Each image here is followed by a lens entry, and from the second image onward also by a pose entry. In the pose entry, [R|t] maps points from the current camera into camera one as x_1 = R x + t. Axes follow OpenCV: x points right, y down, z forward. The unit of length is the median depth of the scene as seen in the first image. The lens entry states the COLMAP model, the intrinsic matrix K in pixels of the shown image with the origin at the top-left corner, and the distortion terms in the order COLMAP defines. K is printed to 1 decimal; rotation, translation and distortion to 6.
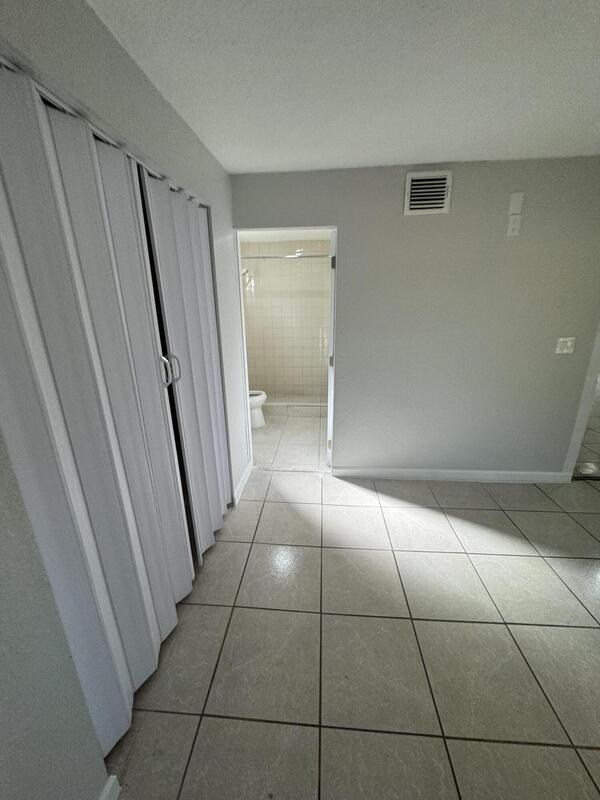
lens RADIAL K [[318.9, 0, 300.6], [0, 318.9, 399.8], [0, 0, 1]] dist [-0.000257, 0.000291]
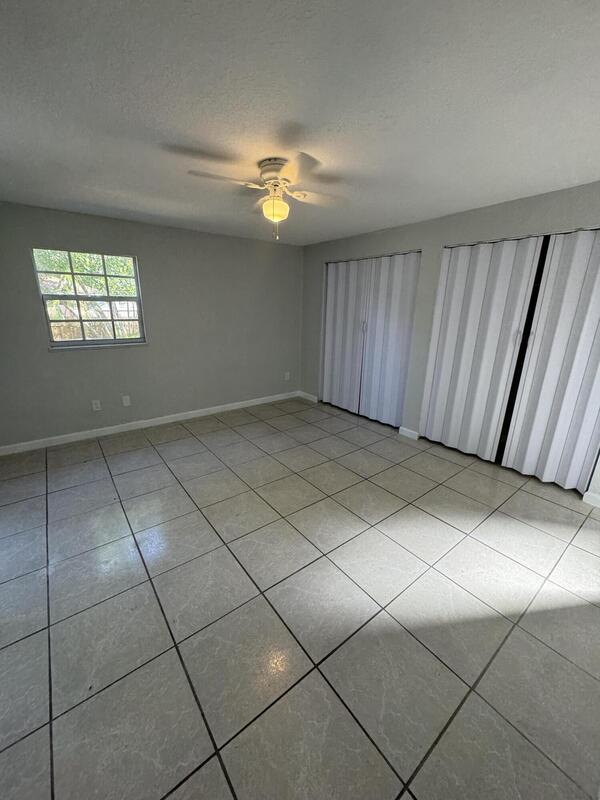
lens RADIAL K [[318.9, 0, 300.6], [0, 318.9, 399.8], [0, 0, 1]] dist [-0.000257, 0.000291]
pose [[-0.747353, 0.196103, -0.634829, 1.002341], [-0.207968, 0.838401, 0.503818, -0.255237], [0.631042, 0.508554, -0.585798, 0.802929]]
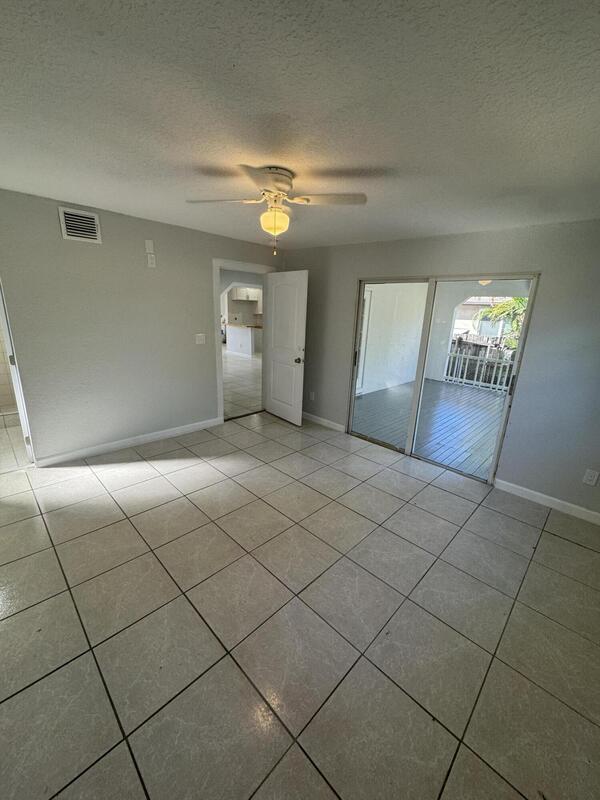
lens RADIAL K [[318.9, 0, 300.6], [0, 318.9, 399.8], [0, 0, 1]] dist [-0.000257, 0.000291]
pose [[0.650414, -0.163332, 0.741811, -0.088758], [0.178237, 0.982158, 0.059974, 0.118137], [-0.738372, 0.093210, 0.667921, -0.399793]]
